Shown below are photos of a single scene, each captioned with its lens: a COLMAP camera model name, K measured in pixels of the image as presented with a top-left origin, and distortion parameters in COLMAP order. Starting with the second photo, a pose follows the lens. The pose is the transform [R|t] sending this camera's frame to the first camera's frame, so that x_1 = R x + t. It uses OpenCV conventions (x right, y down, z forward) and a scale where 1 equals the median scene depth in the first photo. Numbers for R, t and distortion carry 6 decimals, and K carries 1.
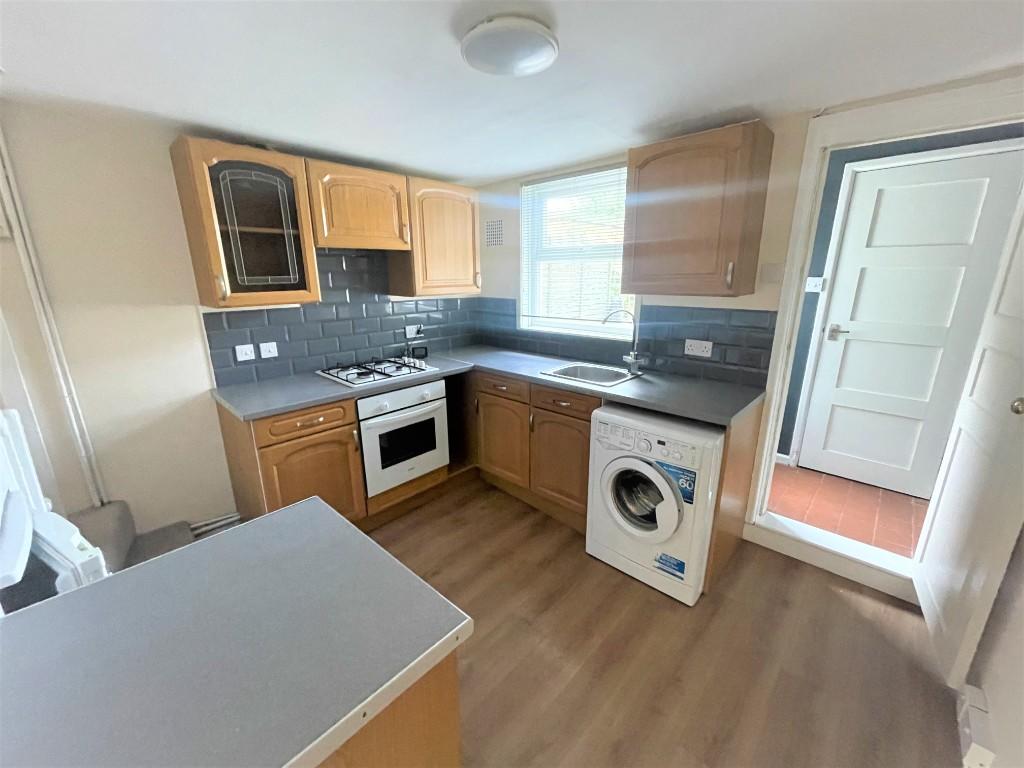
lens RADIAL K [[412.9, 0, 519.2], [0, 412.9, 382.0], [0, 0, 1]] dist [-0.008276, 0.001850]
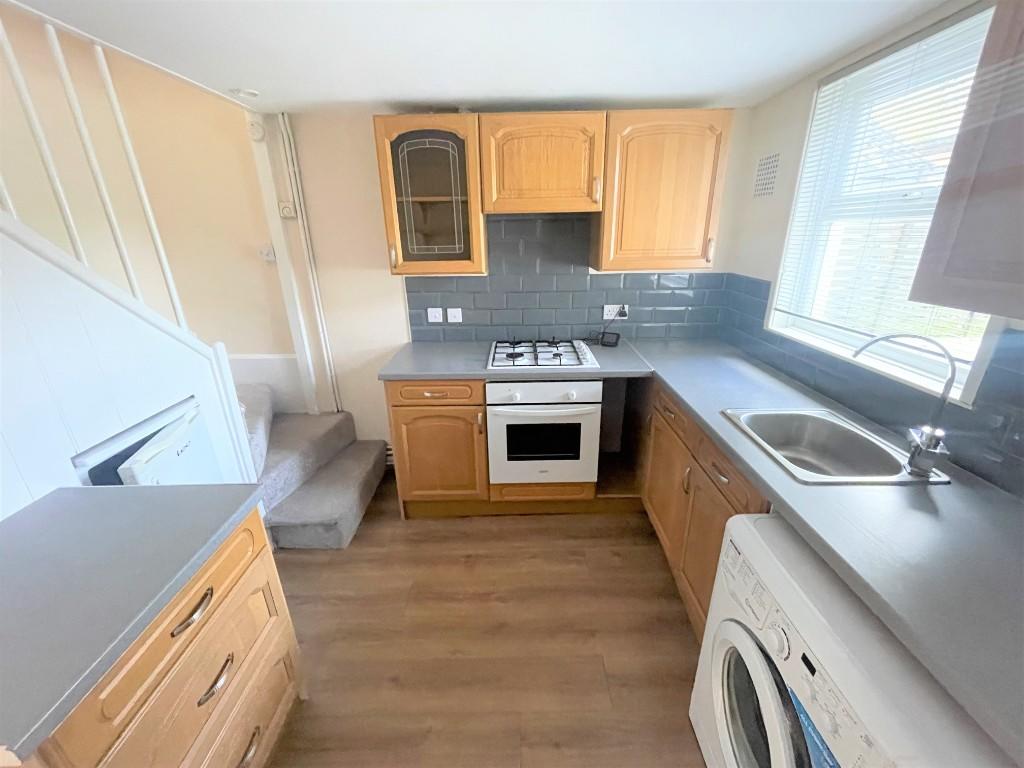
lens RADIAL K [[412.9, 0, 512.9], [0, 412.9, 384.0], [0, 0, 1]] dist [-0.008276, 0.001850]
pose [[0.671184, 0.250191, -0.697794, 0.286081], [-0.179758, 0.968159, 0.174226, -0.121348], [0.719165, 0.008496, 0.694787, 0.379219]]
